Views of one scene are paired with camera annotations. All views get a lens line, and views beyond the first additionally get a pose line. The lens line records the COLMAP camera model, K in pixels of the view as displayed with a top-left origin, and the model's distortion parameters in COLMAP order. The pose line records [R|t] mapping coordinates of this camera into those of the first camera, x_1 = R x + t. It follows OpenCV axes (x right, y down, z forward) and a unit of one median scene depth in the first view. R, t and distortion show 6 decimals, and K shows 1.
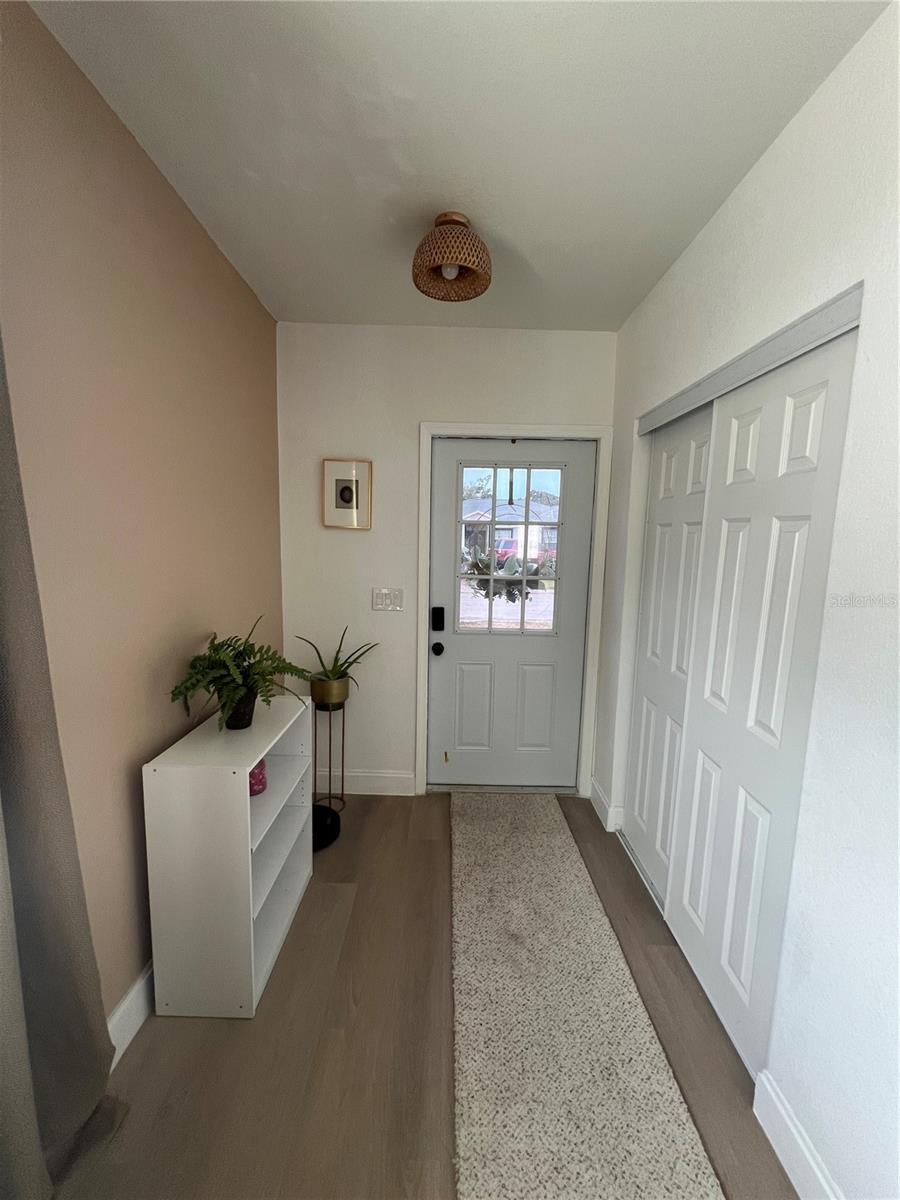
lens RADIAL K [[481.8, 0, 444.4], [0, 481.8, 603.1], [0, 0, 1]] dist [-0.002689, 0.001013]
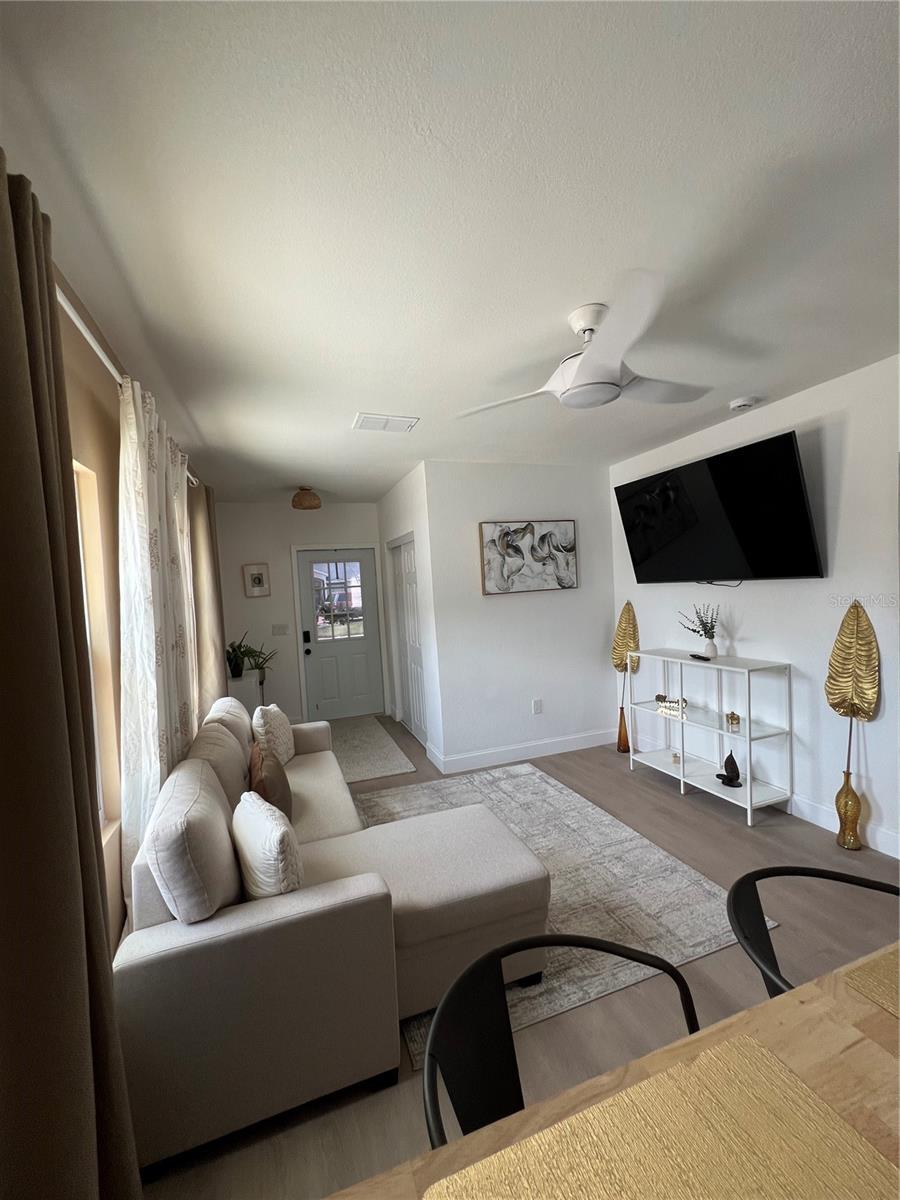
lens RADIAL K [[481.8, 0, 450.6], [0, 481.8, 608.0], [0, 0, 1]] dist [-0.002689, 0.001013]
pose [[0.936586, -0.088001, 0.339208, -0.129453], [0.119892, 0.990010, -0.074197, 0.141211], [-0.329290, 0.110160, 0.937781, -1.168421]]
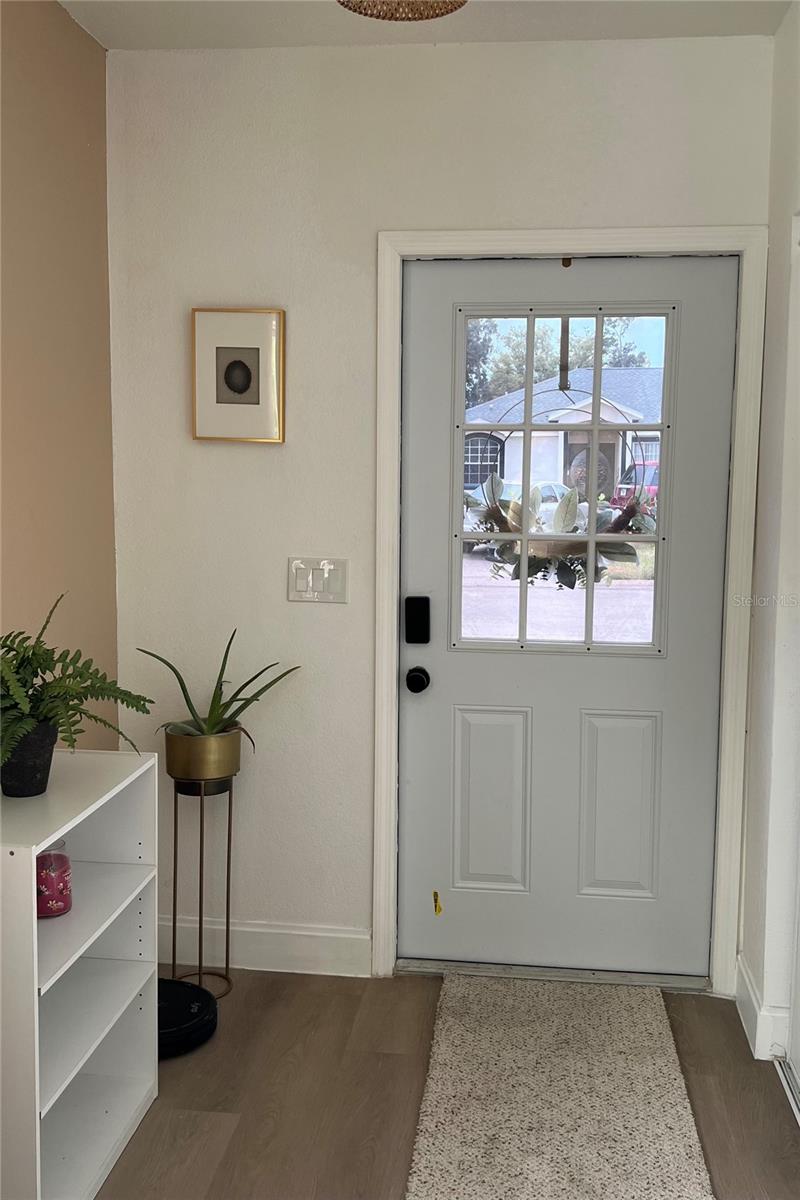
lens RADIAL K [[1147.6, 0, 400.2], [0, 1147.6, 595.4], [0, 0, 1]] dist [0.050984, 0.000000]
pose [[0.994068, 0.002730, -0.108727, 0.102887], [-0.005064, 0.999762, -0.021199, 0.033884], [0.108643, 0.021624, 0.993846, -0.196873]]
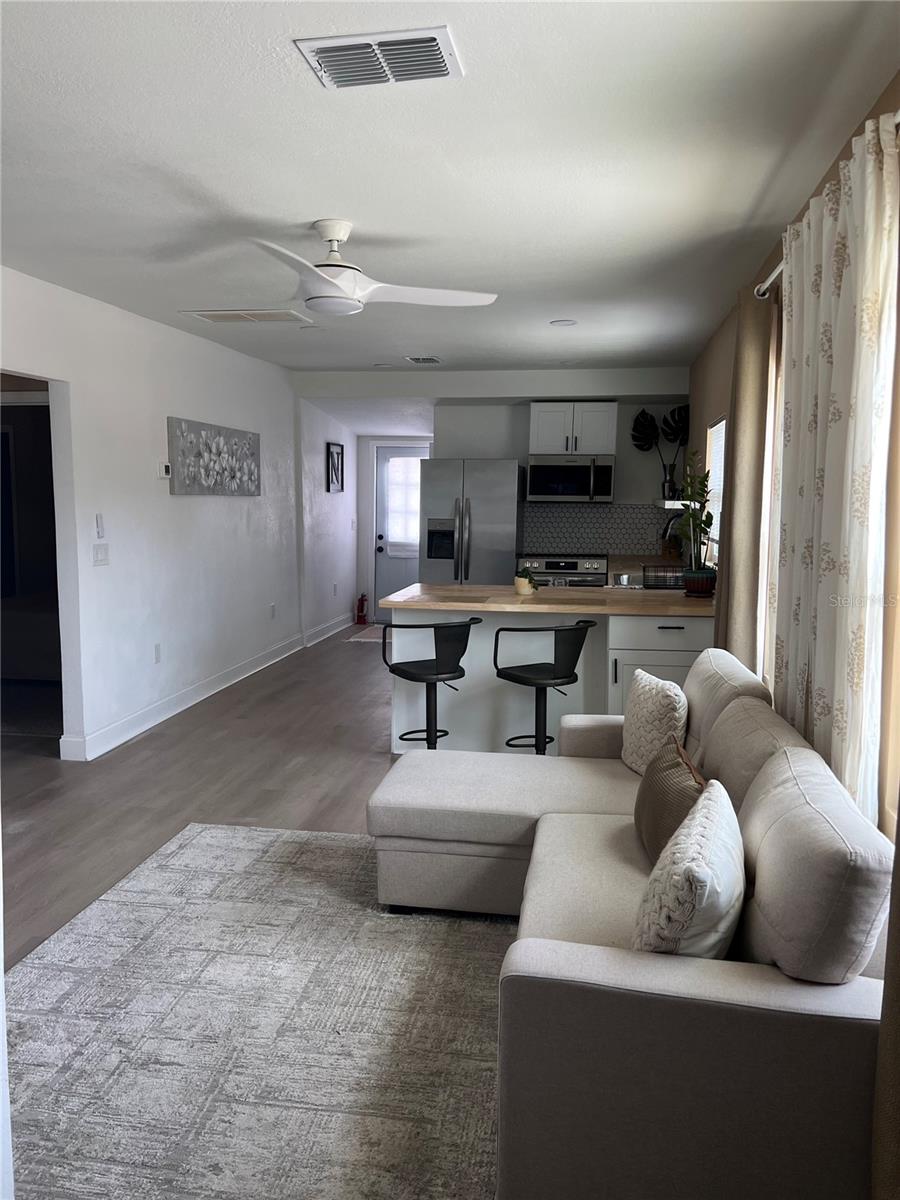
lens RADIAL K [[905.5, 0, 441.1], [0, 905.5, 612.2], [0, 0, 1]] dist [0.063624, -0.076891]
pose [[-0.983857, -0.048671, 0.172211, -0.092930], [-0.000864, 0.963587, 0.267395, -0.124837], [-0.178954, 0.262930, -0.948073, 0.797818]]
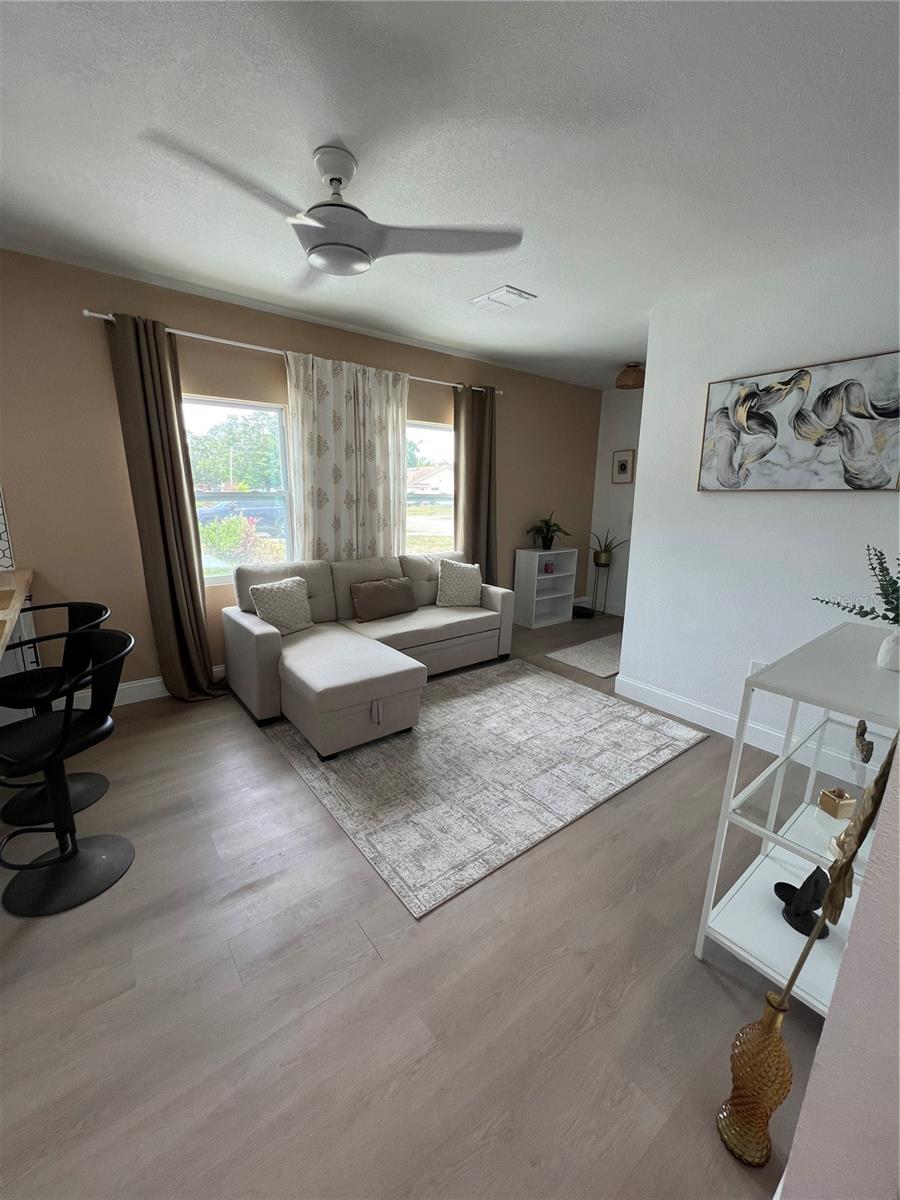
lens RADIAL K [[481.8, 0, 447.0], [0, 481.8, 608.7], [0, 0, 1]] dist [-0.002689, 0.001013]
pose [[0.613139, 0.176842, -0.769927, 1.034259], [-0.108598, 0.984237, 0.139583, 0.172226], [0.782475, -0.001971, 0.622679, -0.907064]]
